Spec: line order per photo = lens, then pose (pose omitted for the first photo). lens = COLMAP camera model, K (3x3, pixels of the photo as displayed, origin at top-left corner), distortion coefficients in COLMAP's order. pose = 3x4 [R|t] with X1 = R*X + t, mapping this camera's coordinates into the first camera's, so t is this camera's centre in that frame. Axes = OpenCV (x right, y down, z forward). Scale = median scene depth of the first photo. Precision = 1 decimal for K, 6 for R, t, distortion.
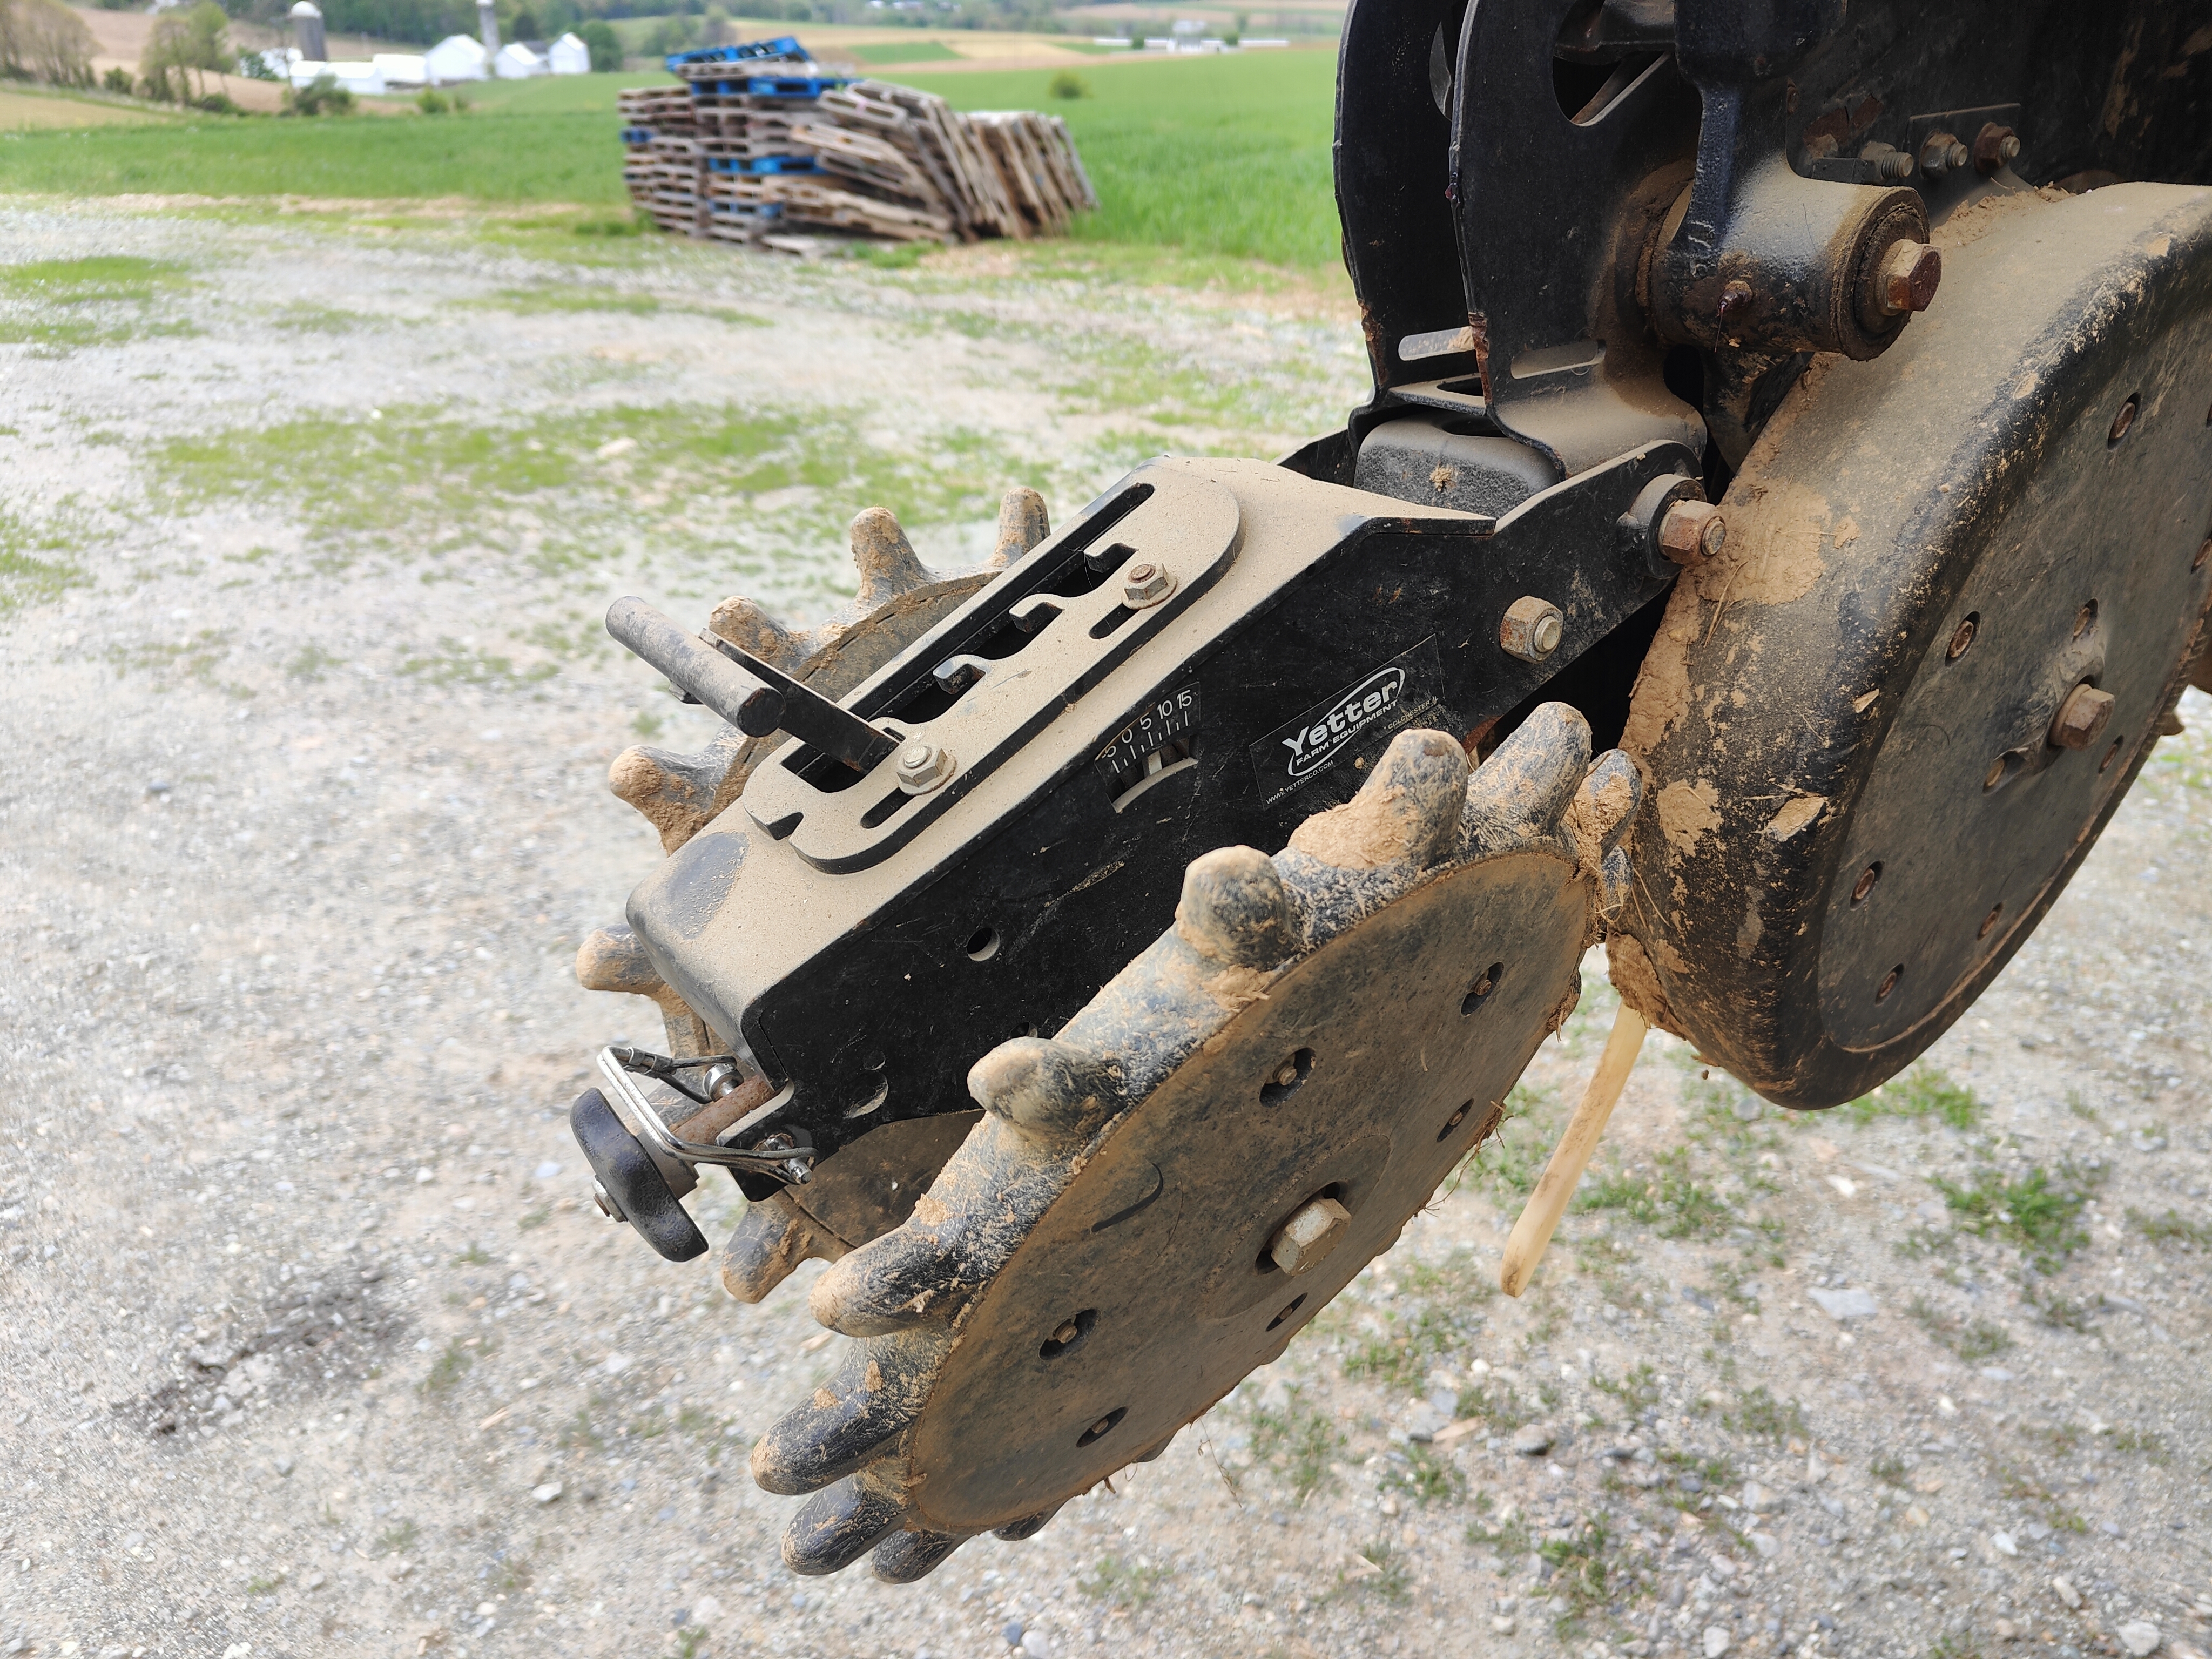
lens RADIAL K [[1558.6, 0, 1111.8], [0, 1558.6, 821.4], [0, 0, 1]] dist [0.021143, 0.001384]
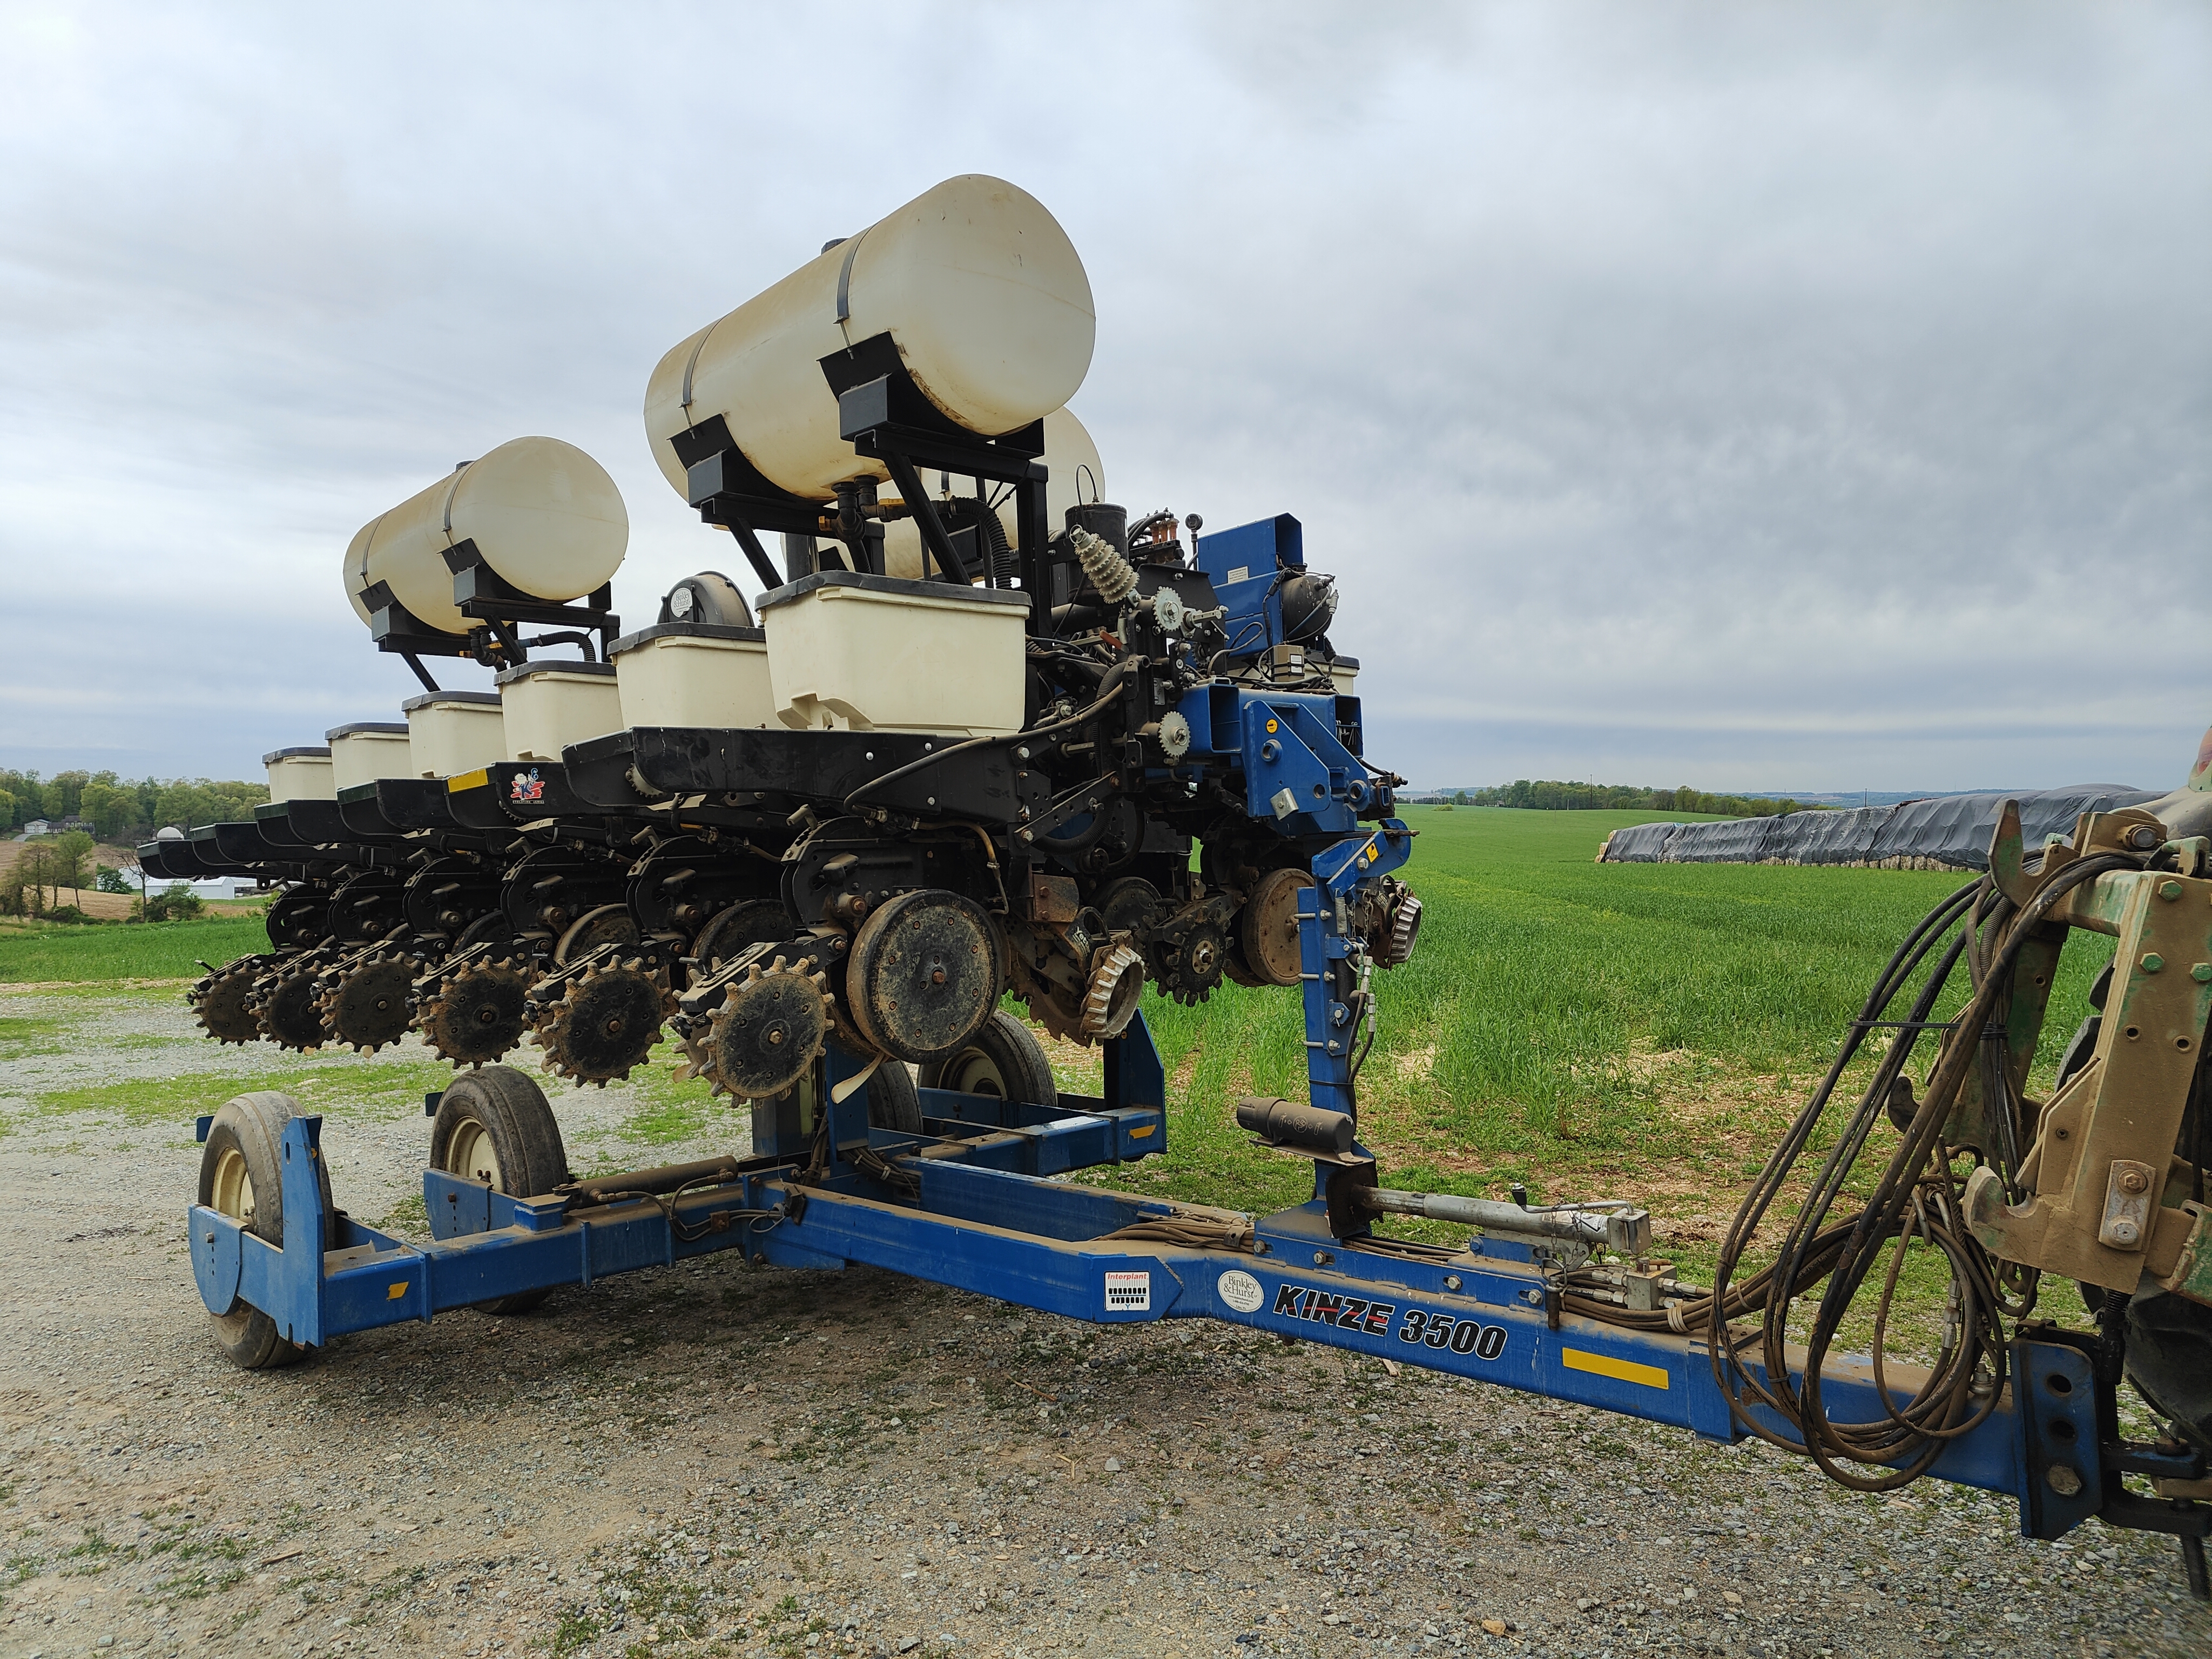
lens RADIAL K [[1558.6, 0, 1094.9], [0, 1558.6, 830.1], [0, 0, 1]] dist [0.021143, 0.001384]
pose [[0.994087, -0.029509, 0.104501, 0.239121], [0.072879, 0.894733, -0.440616, 0.215498], [-0.080498, 0.445626, 0.891593, -0.487582]]
